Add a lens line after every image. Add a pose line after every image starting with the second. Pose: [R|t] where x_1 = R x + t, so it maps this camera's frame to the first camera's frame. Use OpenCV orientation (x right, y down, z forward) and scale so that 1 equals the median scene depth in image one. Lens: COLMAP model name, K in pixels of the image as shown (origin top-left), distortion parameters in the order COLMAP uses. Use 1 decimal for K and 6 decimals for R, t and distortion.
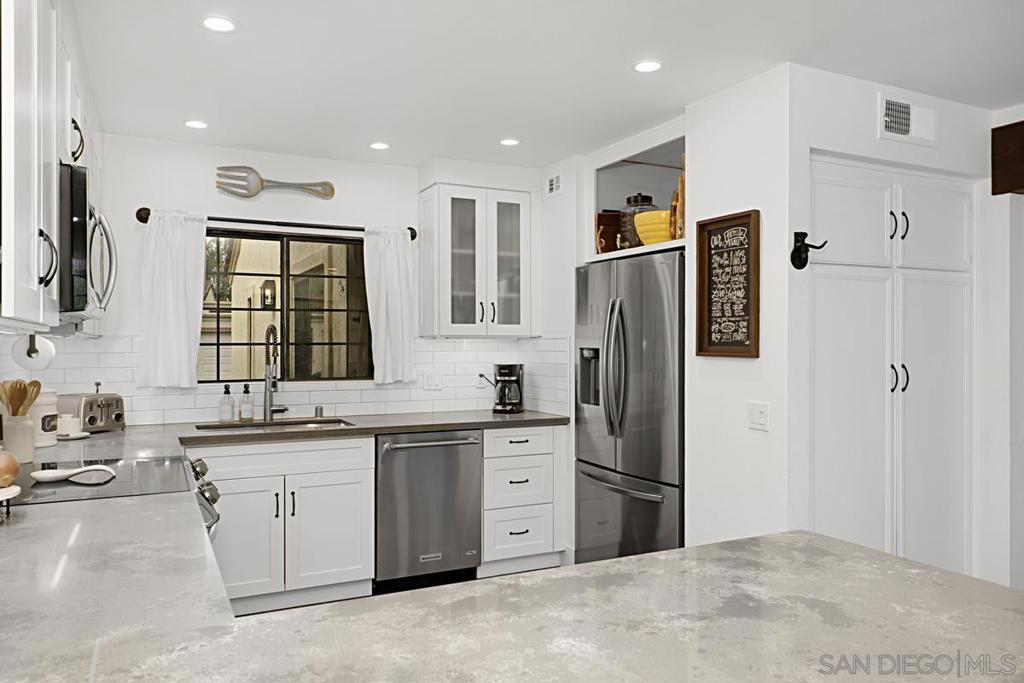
lens RADIAL K [[702.1, 0, 506.5], [0, 702.1, 347.1], [0, 0, 1]] dist [-0.010668, -0.000020]
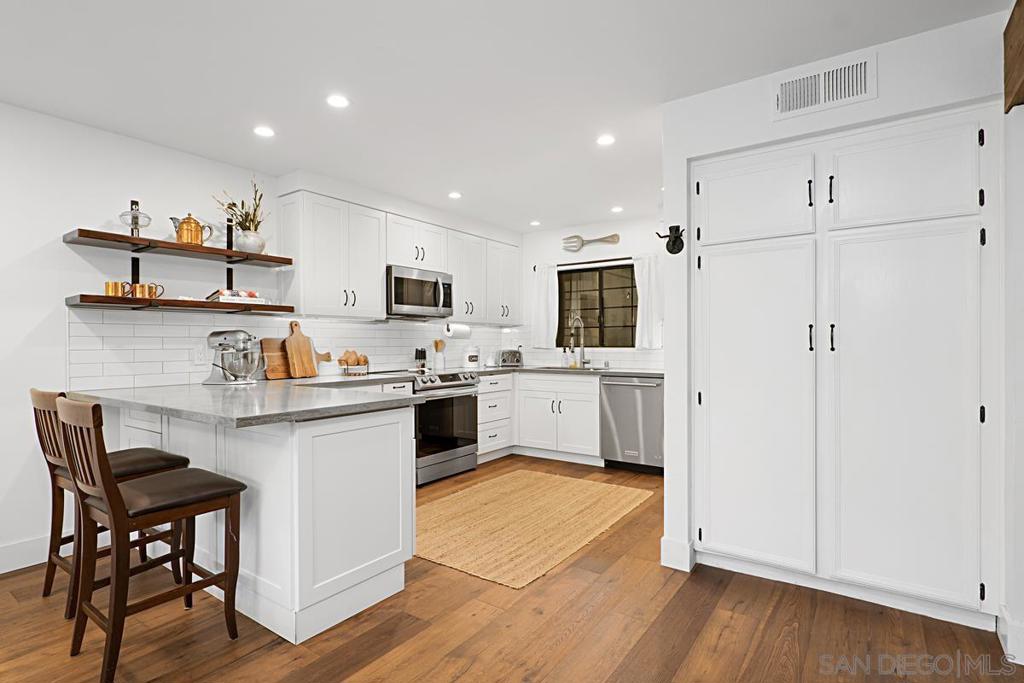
lens RADIAL K [[493.4, 0, 507.9], [0, 493.4, 341.0], [0, 0, 1]] dist [-0.008228, 0.001015]
pose [[0.486272, -0.005352, -0.873791, 0.725953], [0.000518, 0.999983, -0.005837, 0.040885], [0.873807, 0.002385, 0.486267, 0.175325]]
